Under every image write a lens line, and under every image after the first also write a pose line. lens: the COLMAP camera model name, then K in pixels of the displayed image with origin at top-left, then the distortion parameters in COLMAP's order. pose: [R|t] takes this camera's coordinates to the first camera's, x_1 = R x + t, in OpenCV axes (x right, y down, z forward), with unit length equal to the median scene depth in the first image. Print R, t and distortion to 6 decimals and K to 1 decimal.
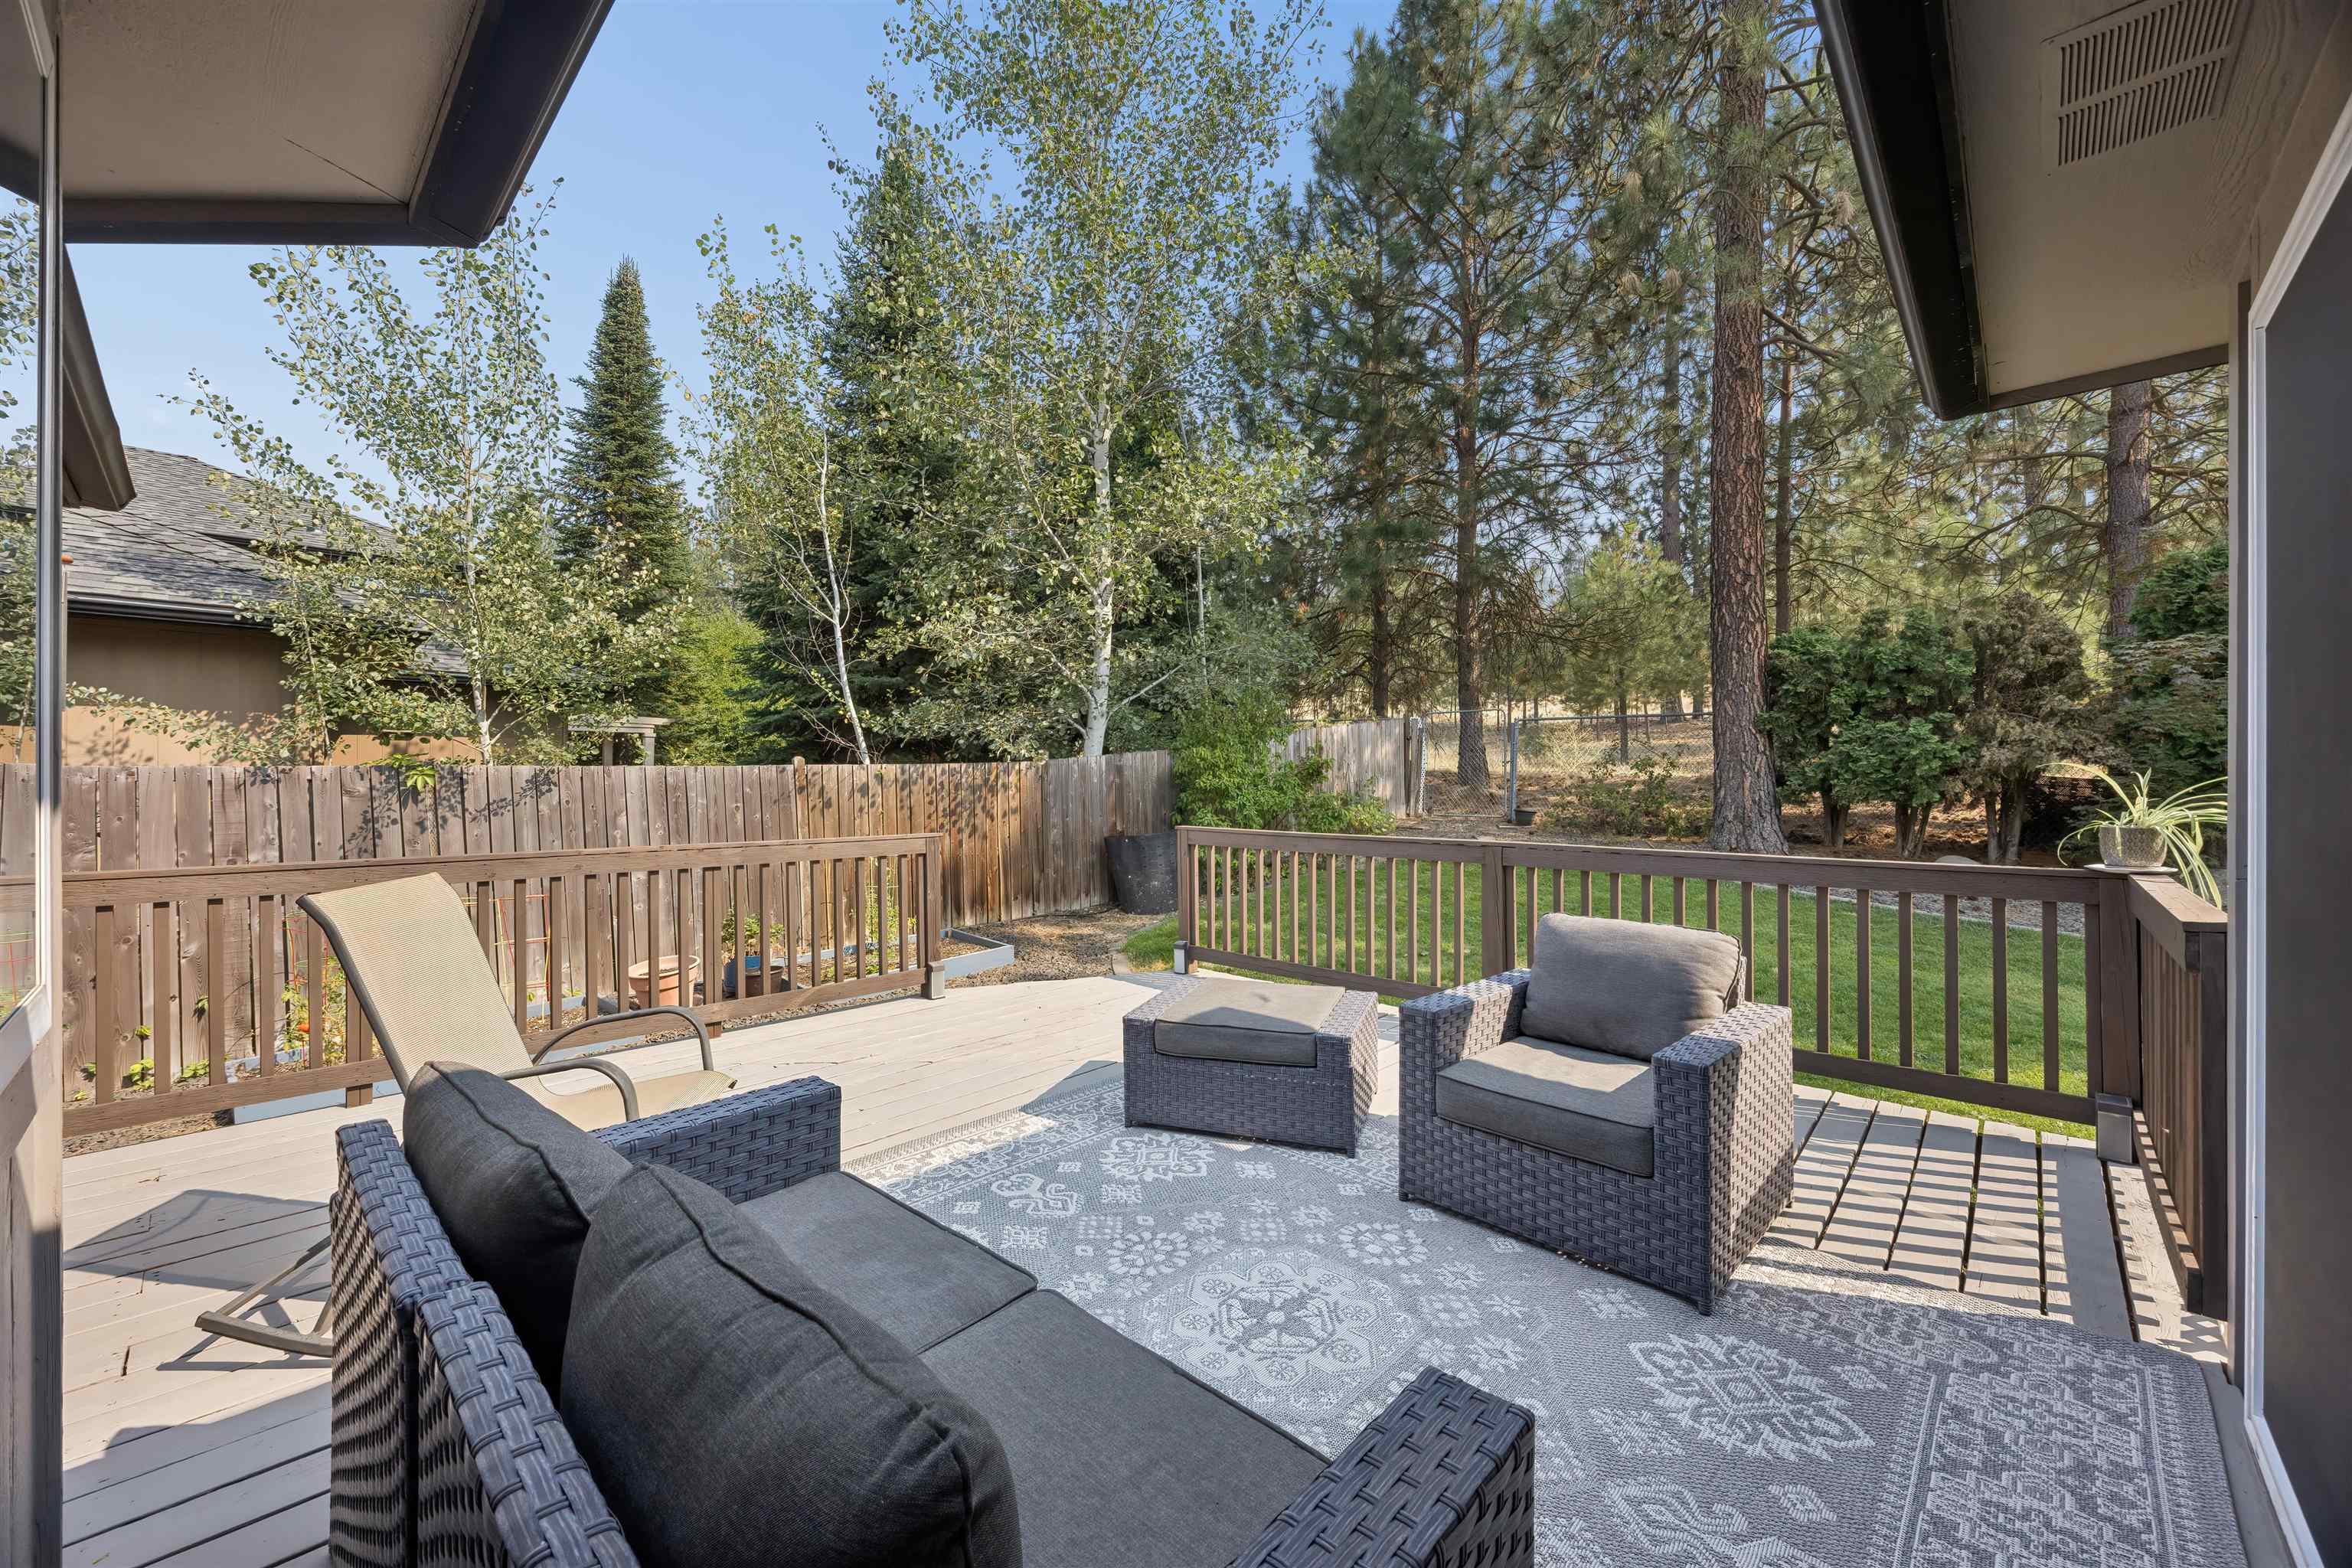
lens RADIAL K [[896.5, 0, 1176.0], [0, 896.5, 784.0], [0, 0, 1]] dist [-0.000688, 0.000099]
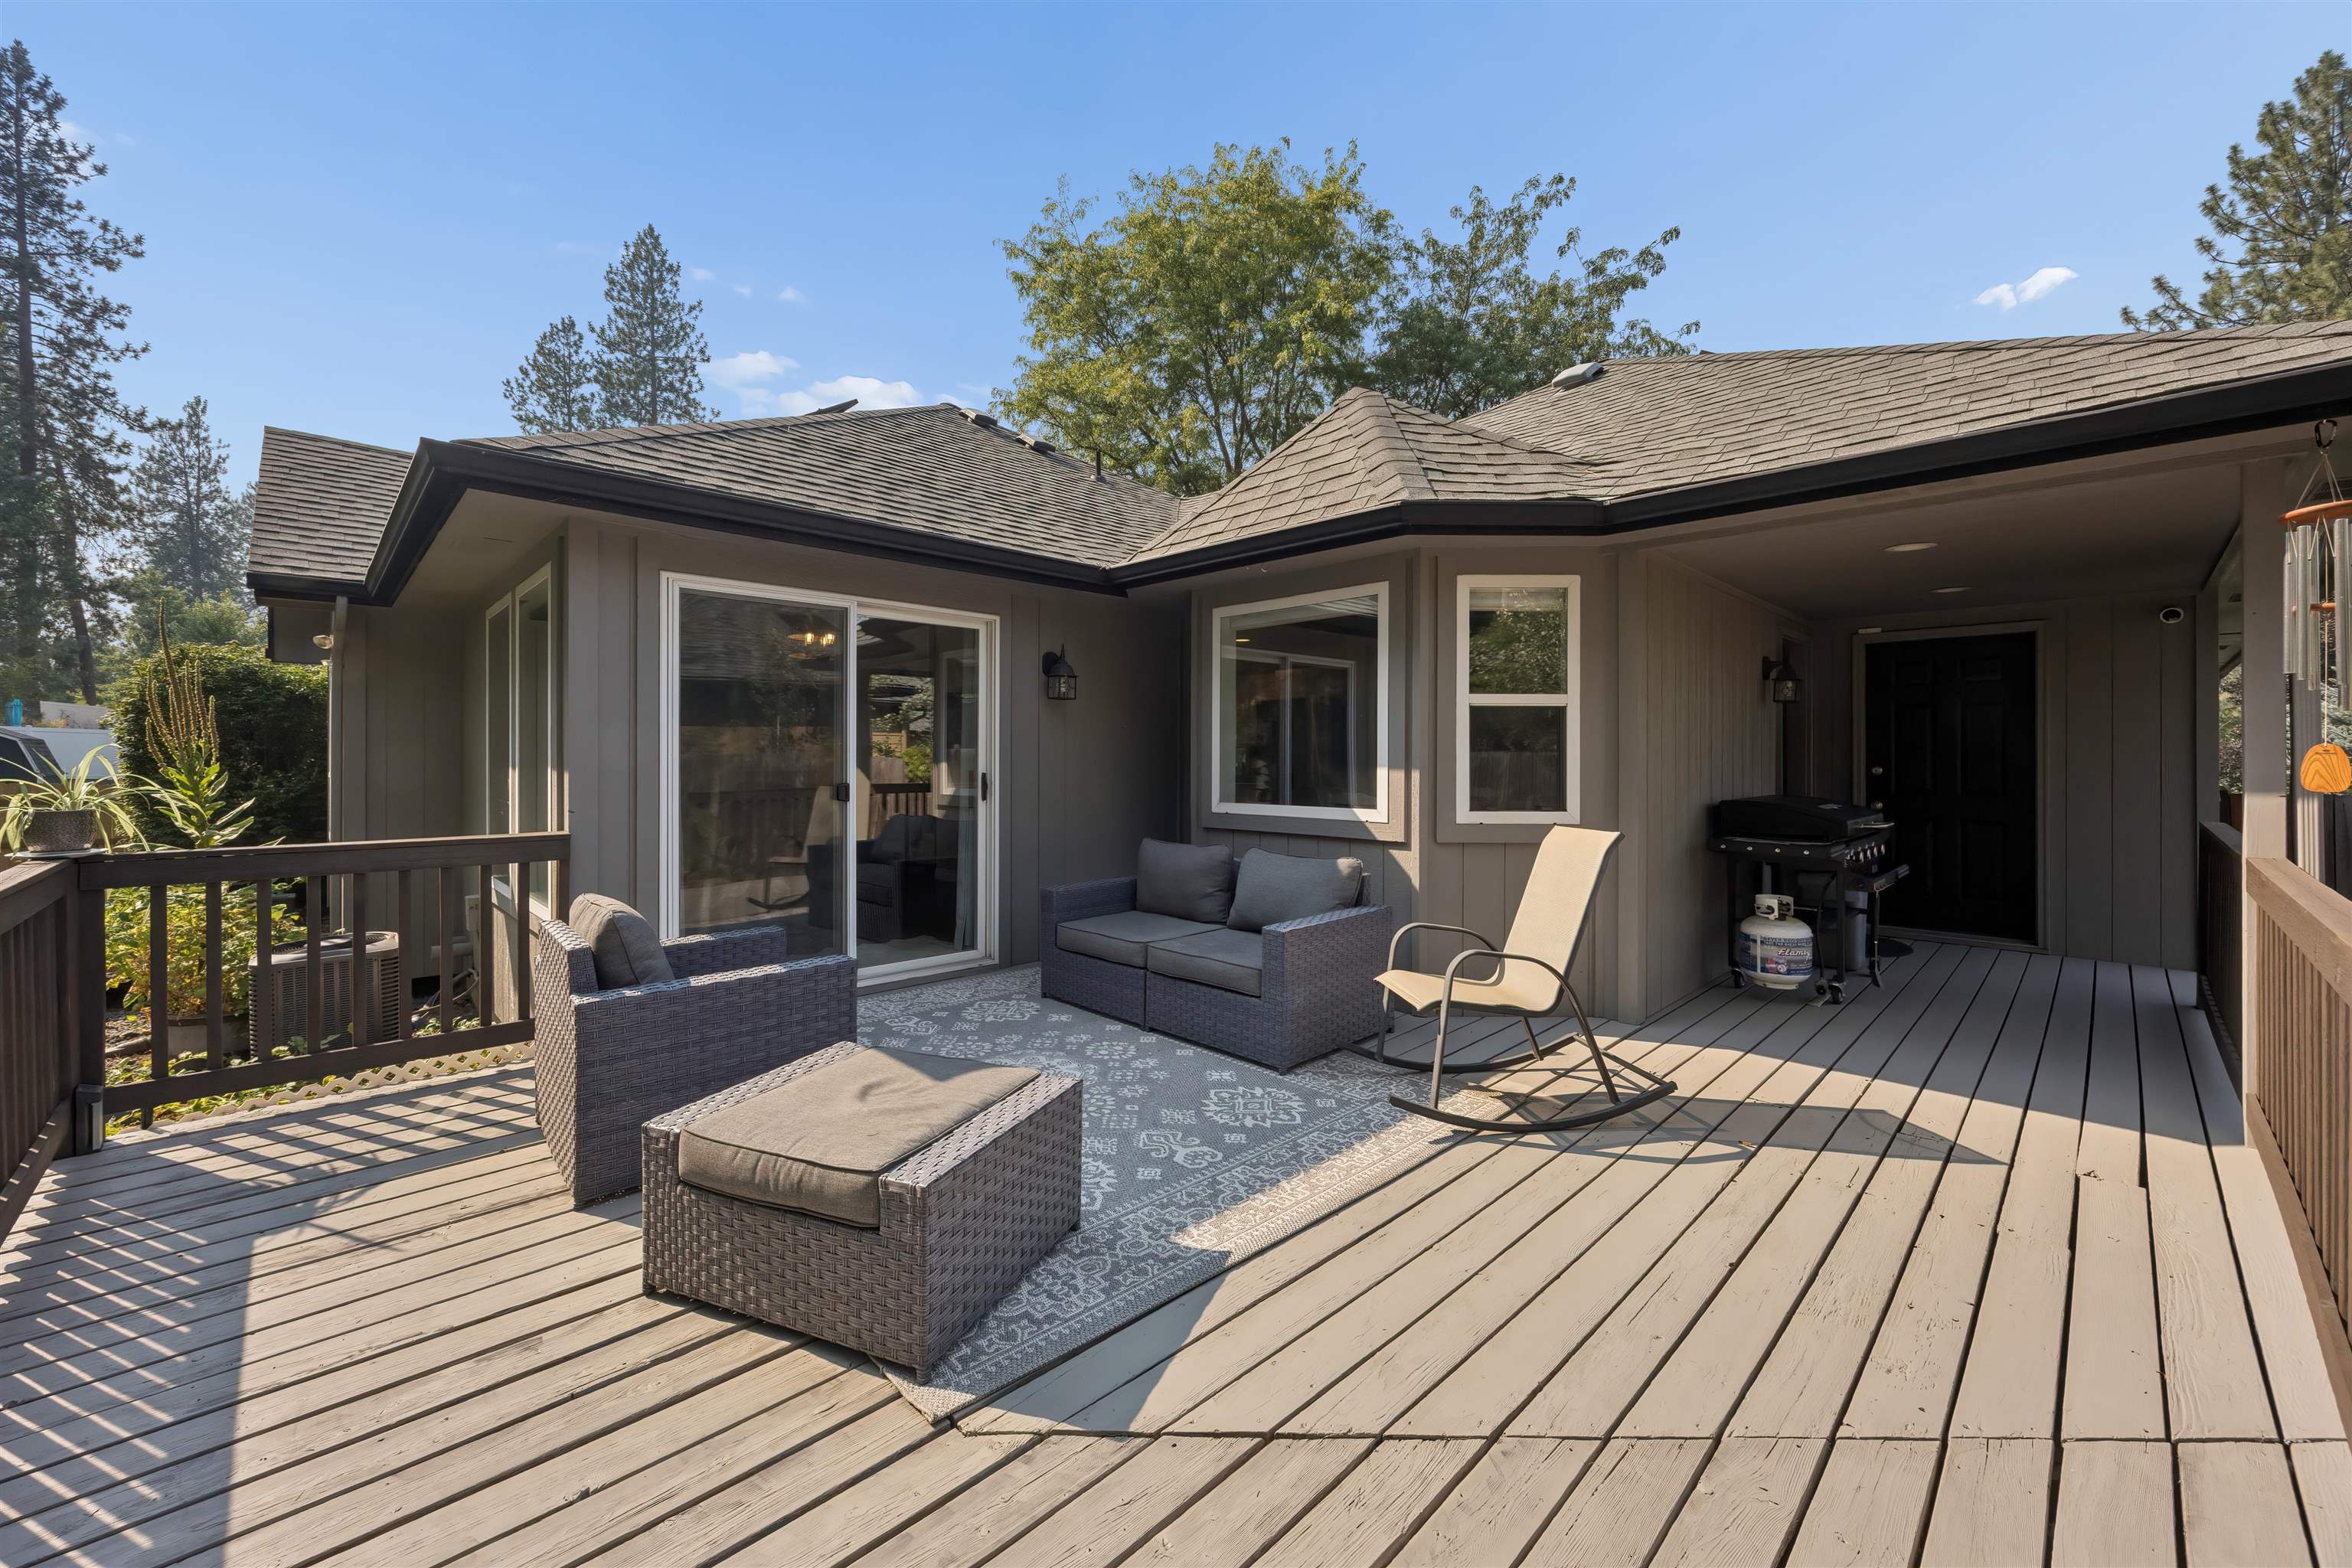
lens RADIAL K [[907.5, 0, 1180.0], [0, 907.5, 750.5], [0, 0, 1]] dist [-0.001891, -0.000084]
pose [[-0.999196, -0.002308, 0.040018, -0.097864], [-0.002448, 0.999991, -0.003453, -0.008821], [-0.040009, -0.003549, -0.999193, 1.014753]]
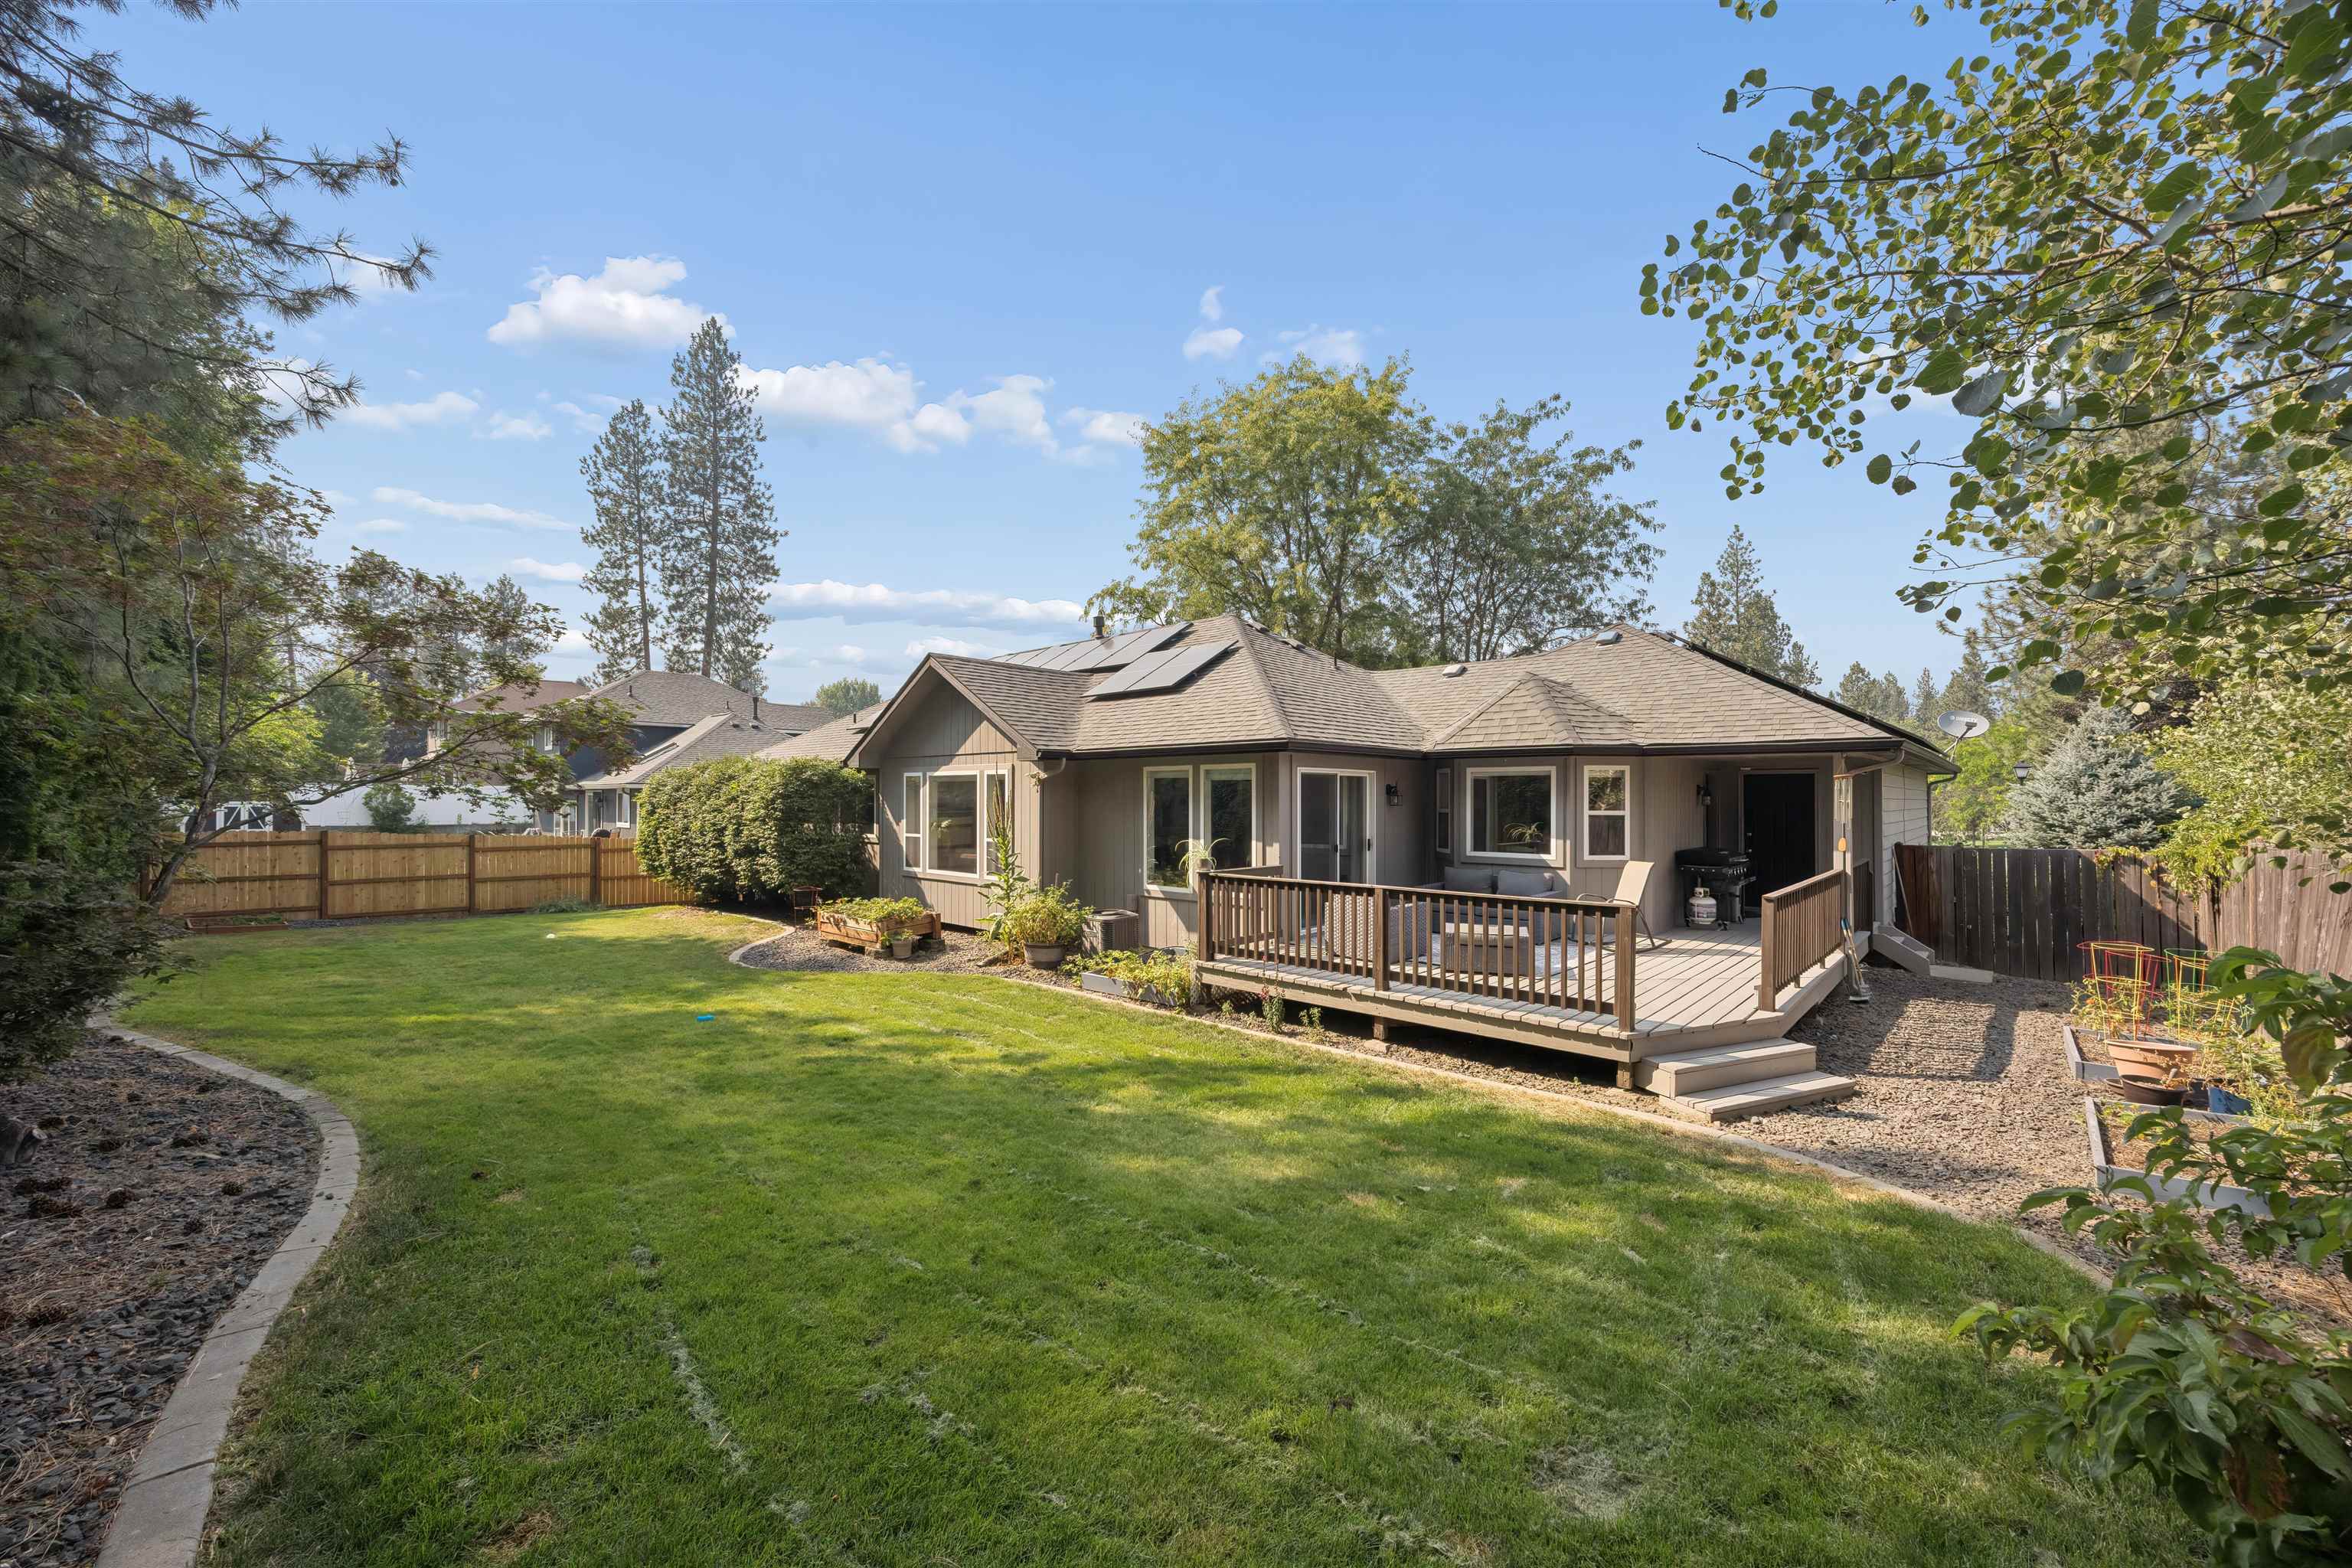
lens RADIAL K [[896.5, 0, 1176.0], [0, 896.5, 784.0], [0, 0, 1]] dist [-0.000688, 0.000099]
pose [[-0.999996, -0.002717, -0.000885, 0.630532], [-0.002709, 0.999961, -0.008426, -0.102992], [0.000908, -0.008423, -0.999964, 2.270987]]
